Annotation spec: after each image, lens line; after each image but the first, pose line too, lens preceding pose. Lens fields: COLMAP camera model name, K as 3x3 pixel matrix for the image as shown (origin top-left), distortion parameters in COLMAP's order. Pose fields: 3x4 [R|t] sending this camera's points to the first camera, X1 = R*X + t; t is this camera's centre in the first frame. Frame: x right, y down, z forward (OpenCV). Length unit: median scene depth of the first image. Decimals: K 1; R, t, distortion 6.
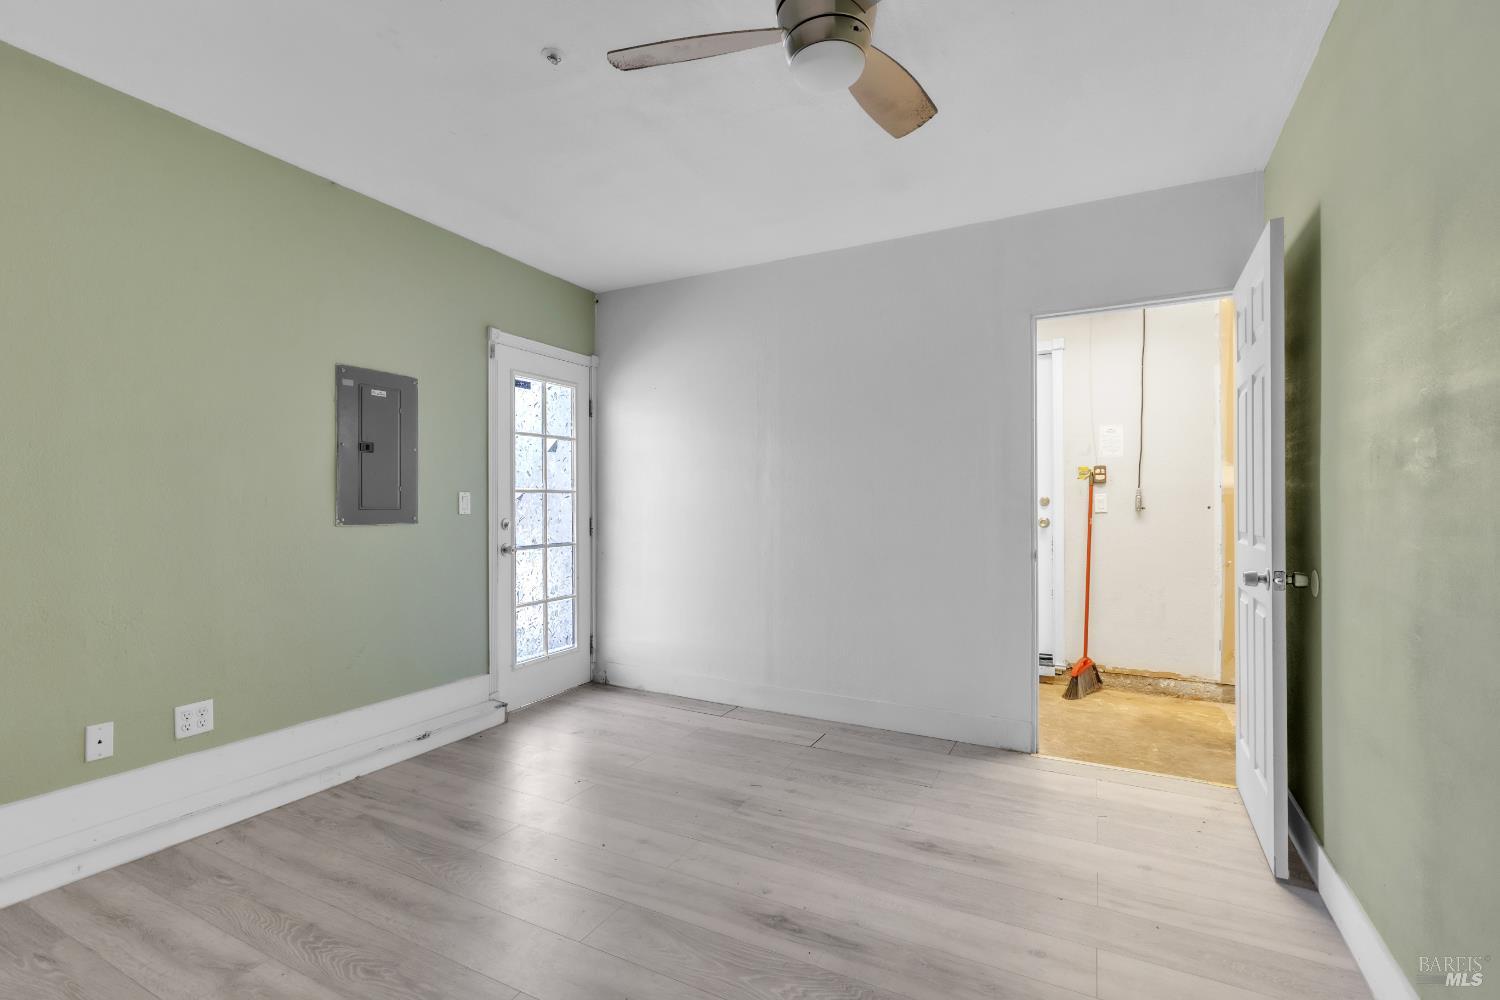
lens RADIAL K [[682.8, 0, 739.8], [0, 682.8, 489.7], [0, 0, 1]] dist [0.000612, 0.000037]
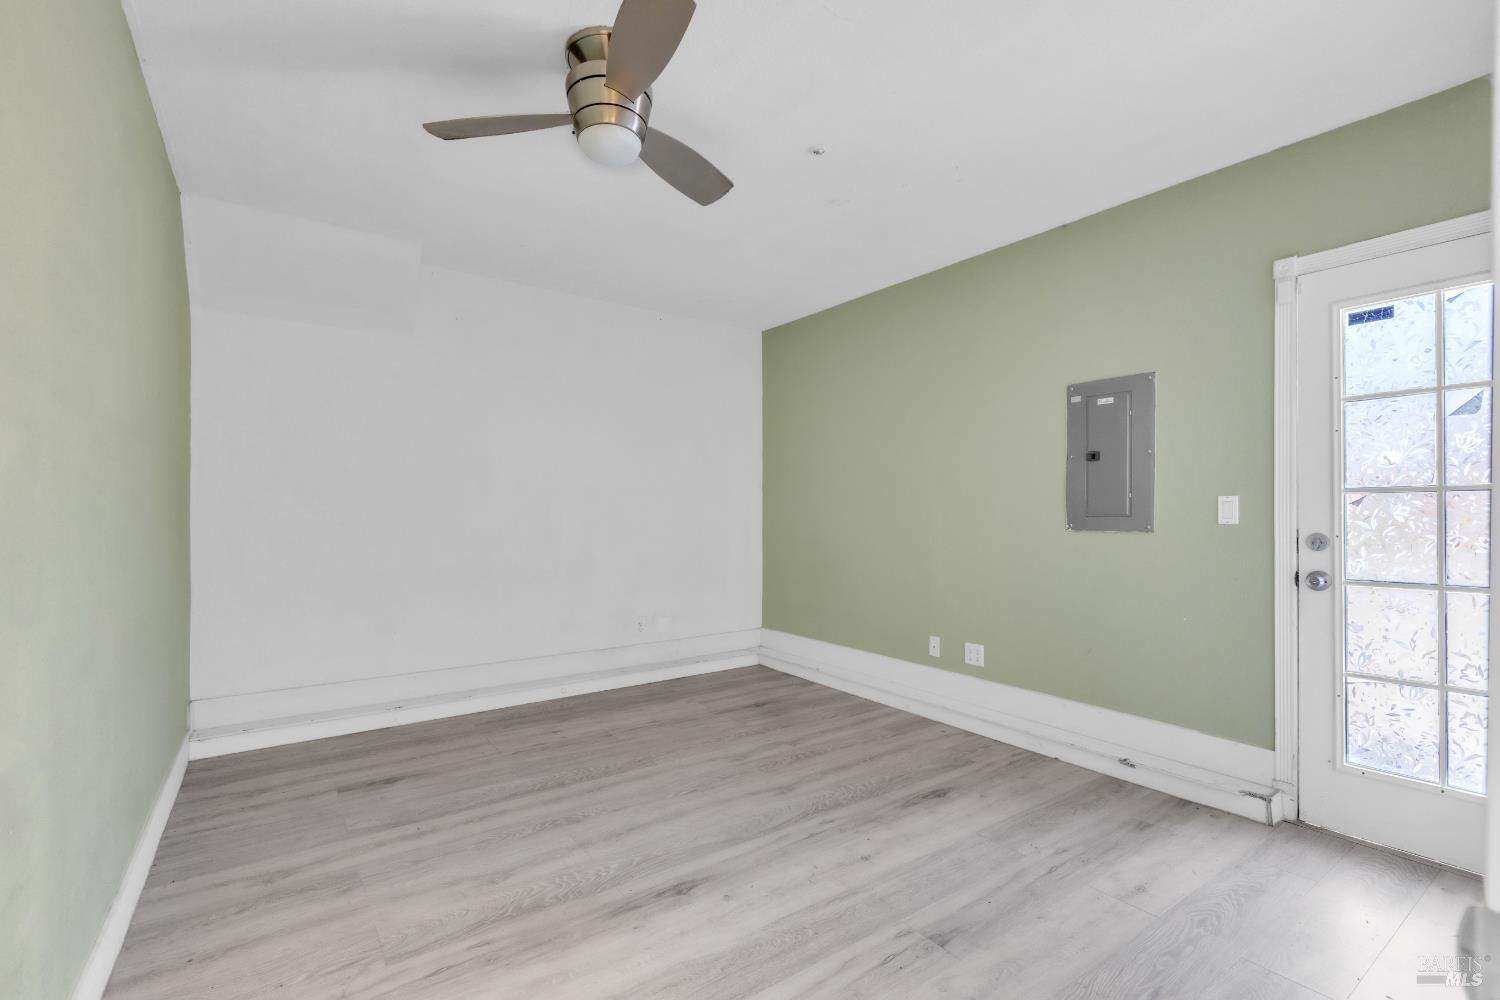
lens RADIAL K [[682.8, 0, 739.8], [0, 682.8, 489.7], [0, 0, 1]] dist [0.000612, 0.000037]
pose [[-0.460491, -0.029782, -0.887165, 0.639547], [0.015119, 0.999029, -0.041385, 0.024161], [0.887536, -0.032470, -0.459593, 1.024289]]
